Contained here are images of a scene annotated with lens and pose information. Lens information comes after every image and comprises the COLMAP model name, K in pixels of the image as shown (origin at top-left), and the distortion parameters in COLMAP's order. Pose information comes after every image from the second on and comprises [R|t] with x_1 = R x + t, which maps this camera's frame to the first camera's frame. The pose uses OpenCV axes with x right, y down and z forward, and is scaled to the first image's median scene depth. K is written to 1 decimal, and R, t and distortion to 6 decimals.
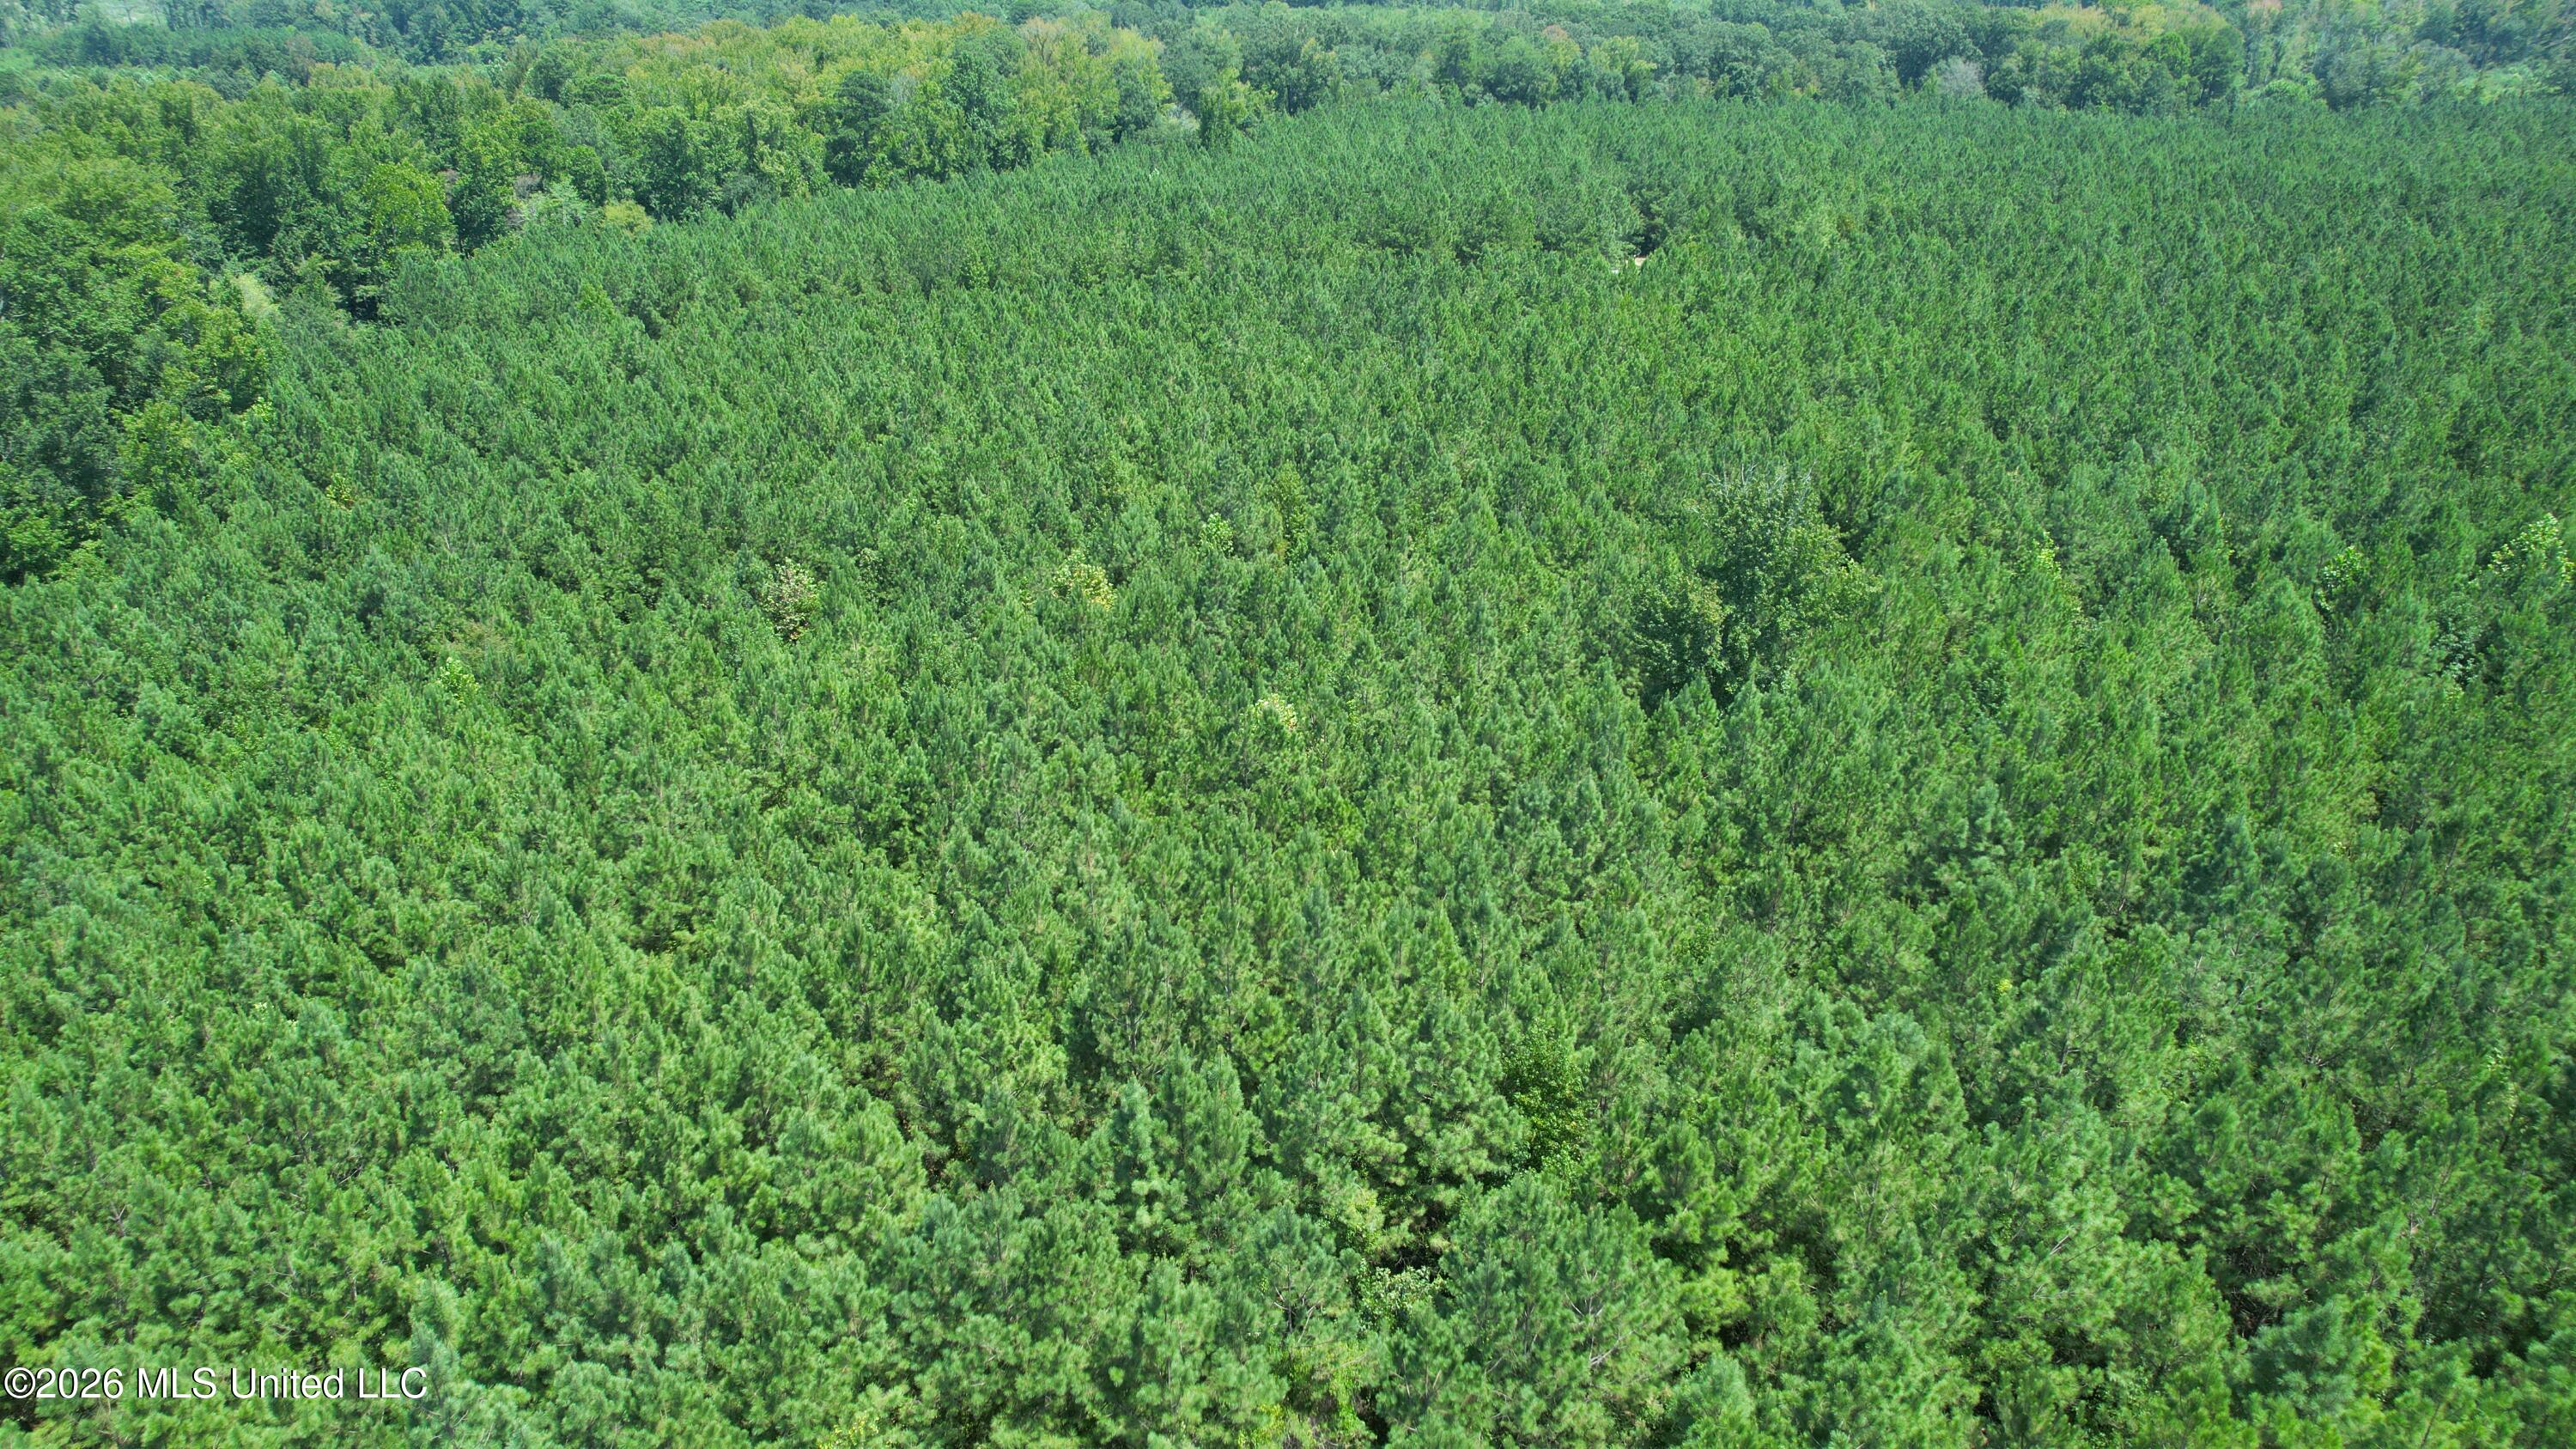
lens RADIAL K [[1638.4, 0, 1291.9], [0, 1638.4, 729.2], [0, 0, 1]] dist [-0.069482, 0.061276]
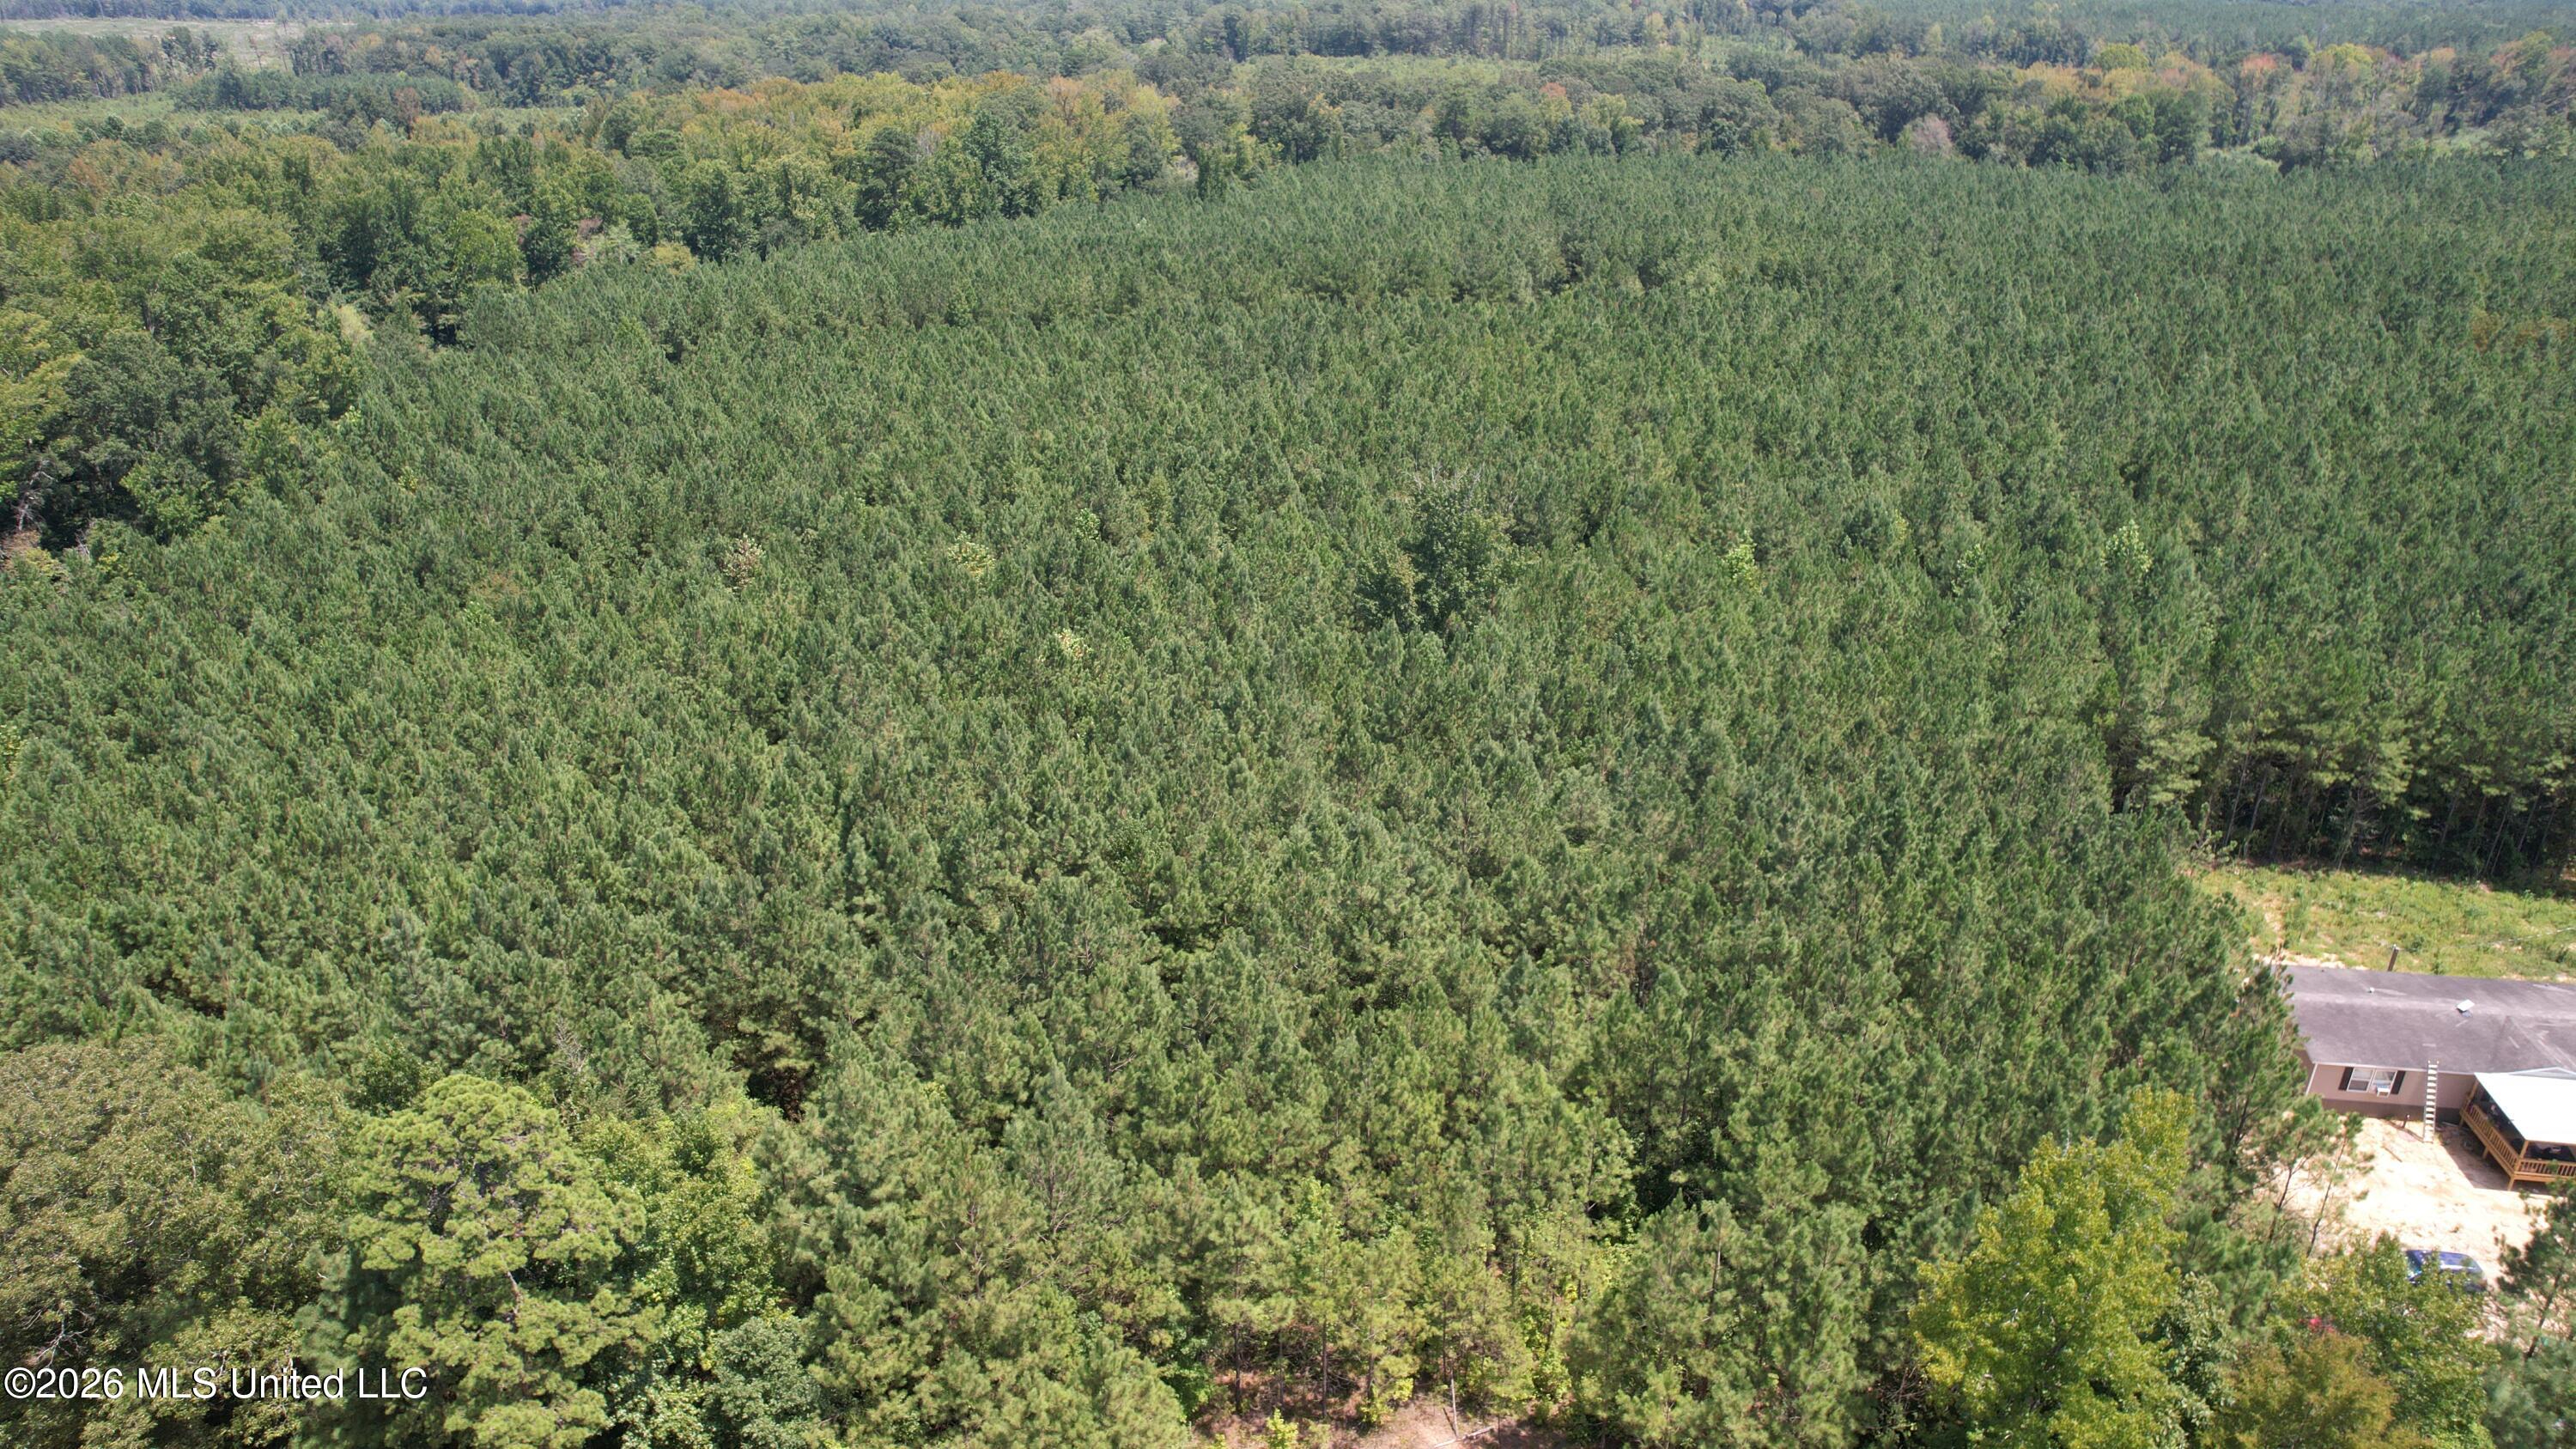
lens RADIAL K [[1638.4, 0, 1291.9], [0, 1638.4, 729.2], [0, 0, 1]] dist [-0.069482, 0.061276]
pose [[0.998793, 0.022633, -0.043596, 0.206137], [-0.023502, 0.999533, -0.019528, 0.072083], [0.043133, 0.020529, 0.998858, -0.294559]]
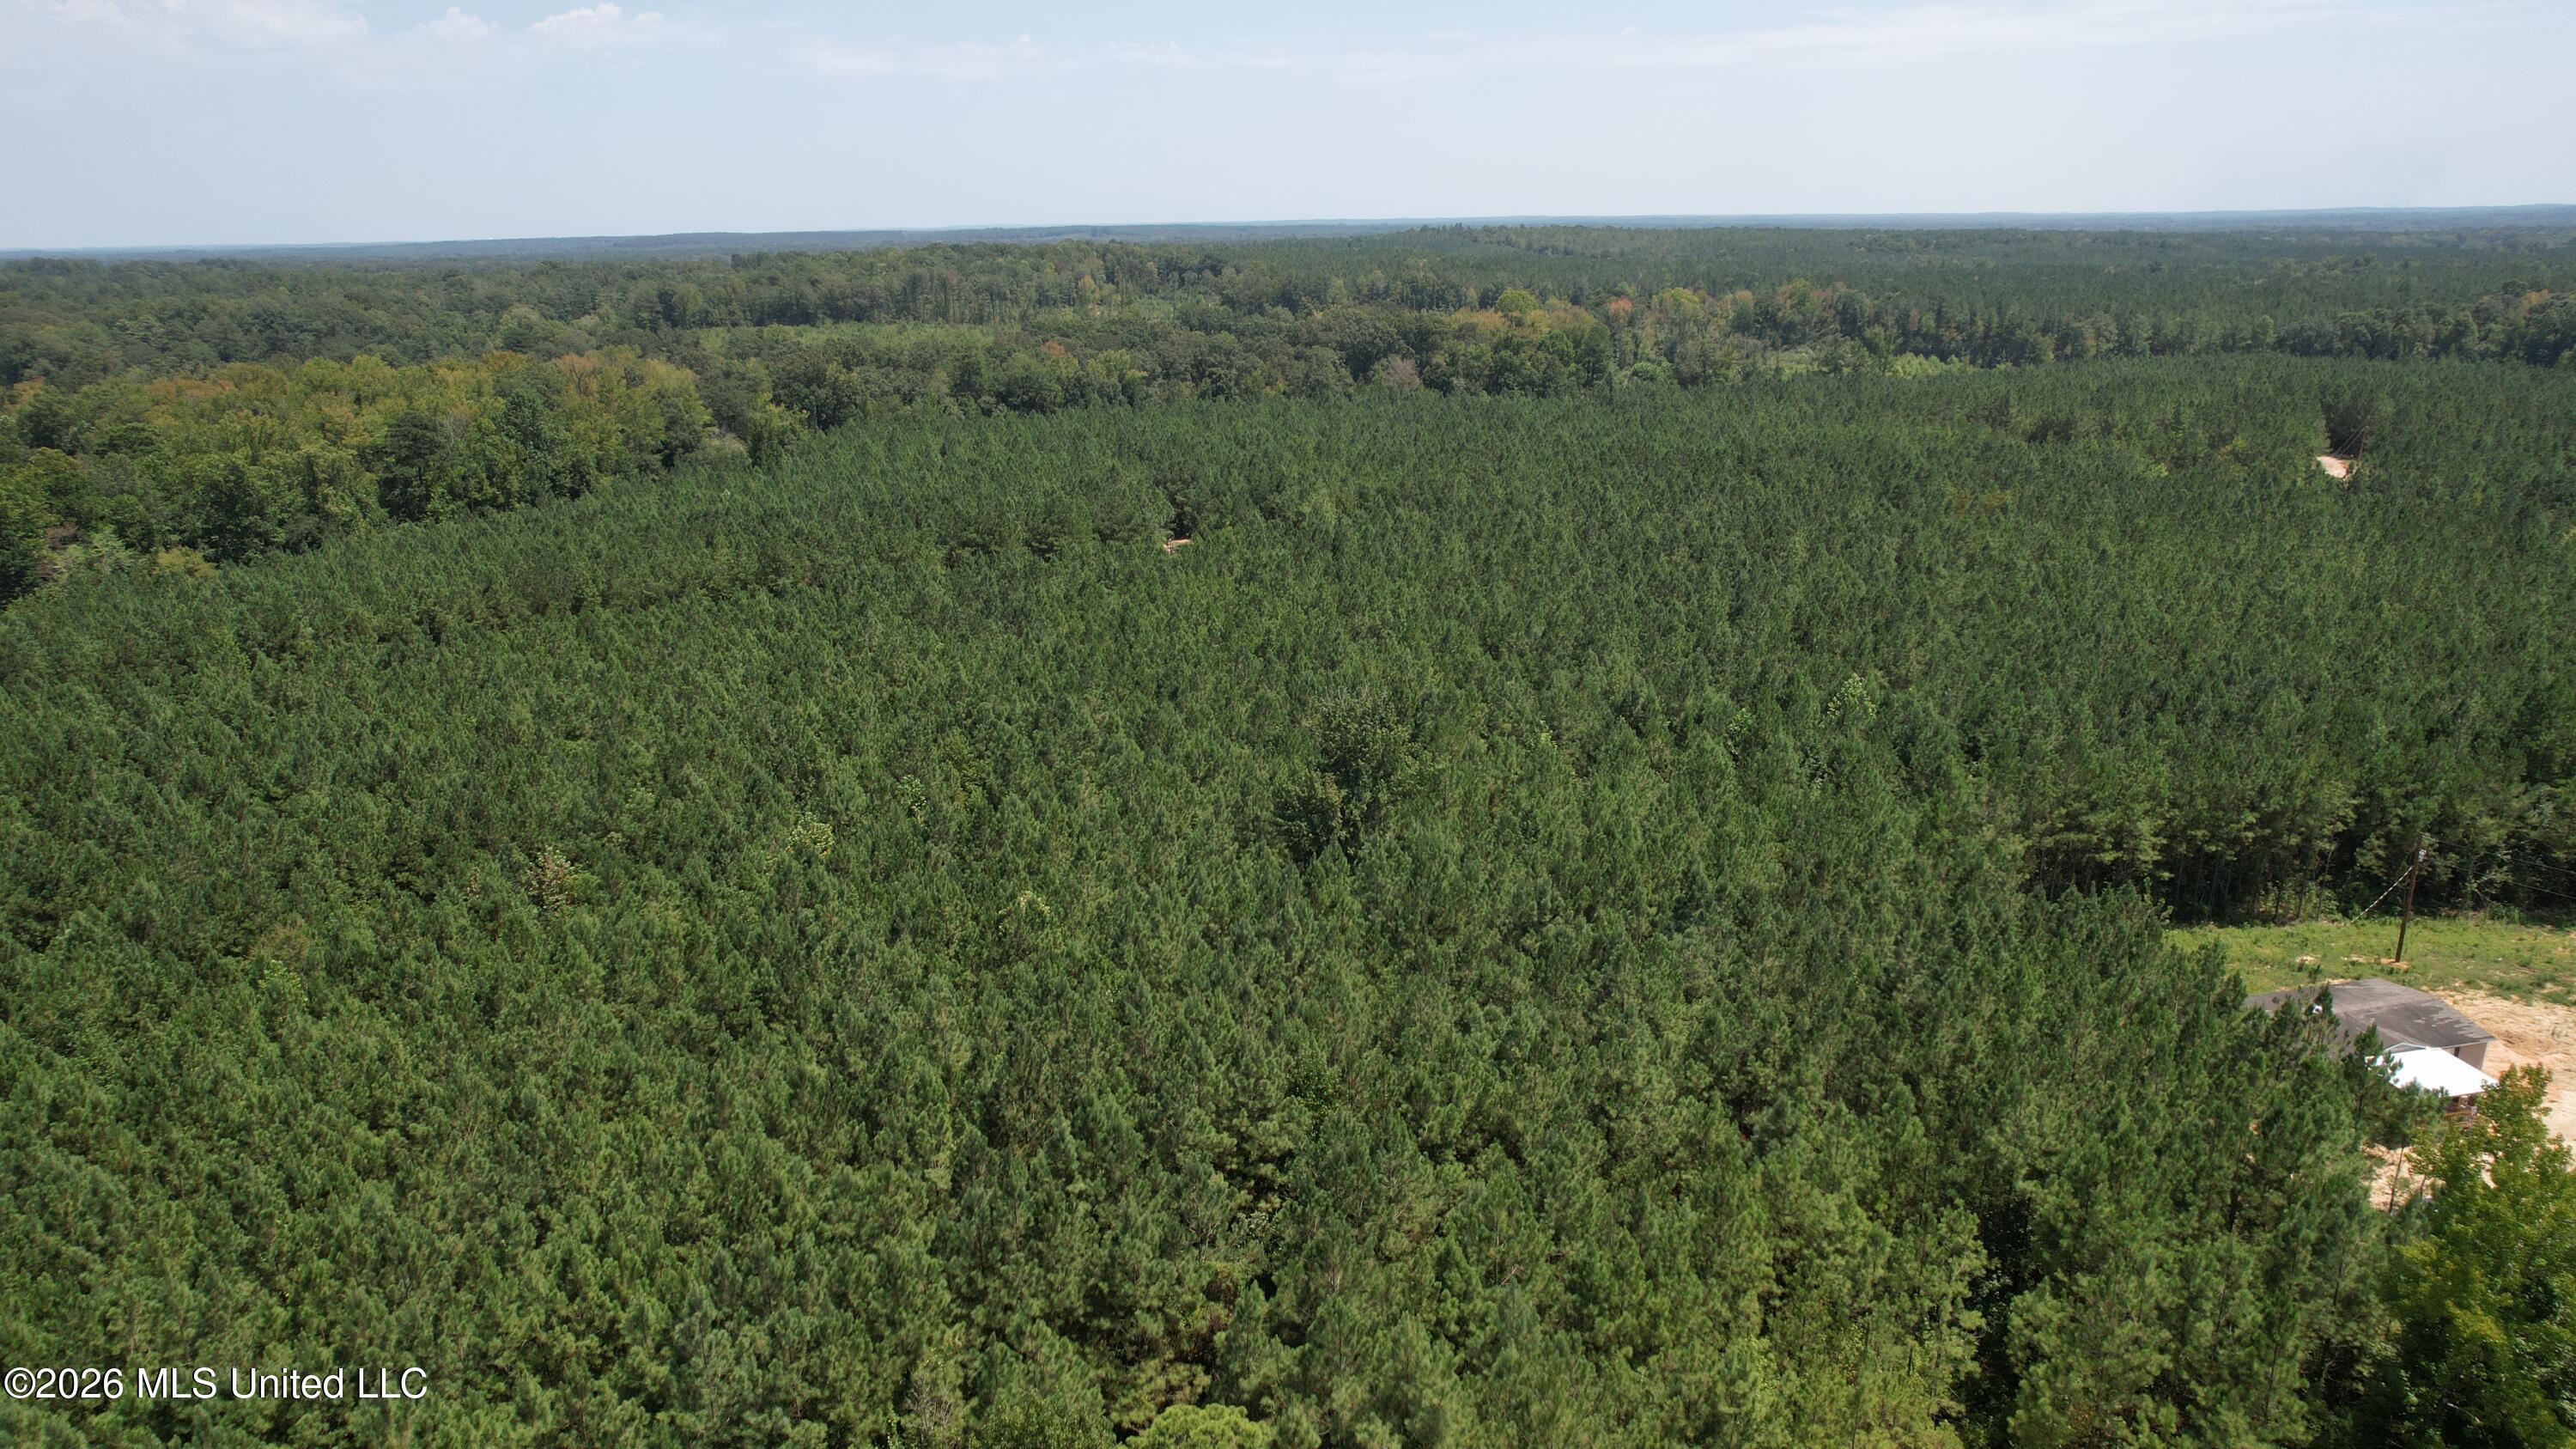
lens RADIAL K [[1638.4, 0, 1291.9], [0, 1638.4, 729.2], [0, 0, 1]] dist [-0.069482, 0.061276]
pose [[0.951337, -0.094819, 0.293200, -0.156558], [0.142224, 0.979184, -0.144811, 0.061722], [-0.273367, 0.179464, 0.945020, -0.271335]]
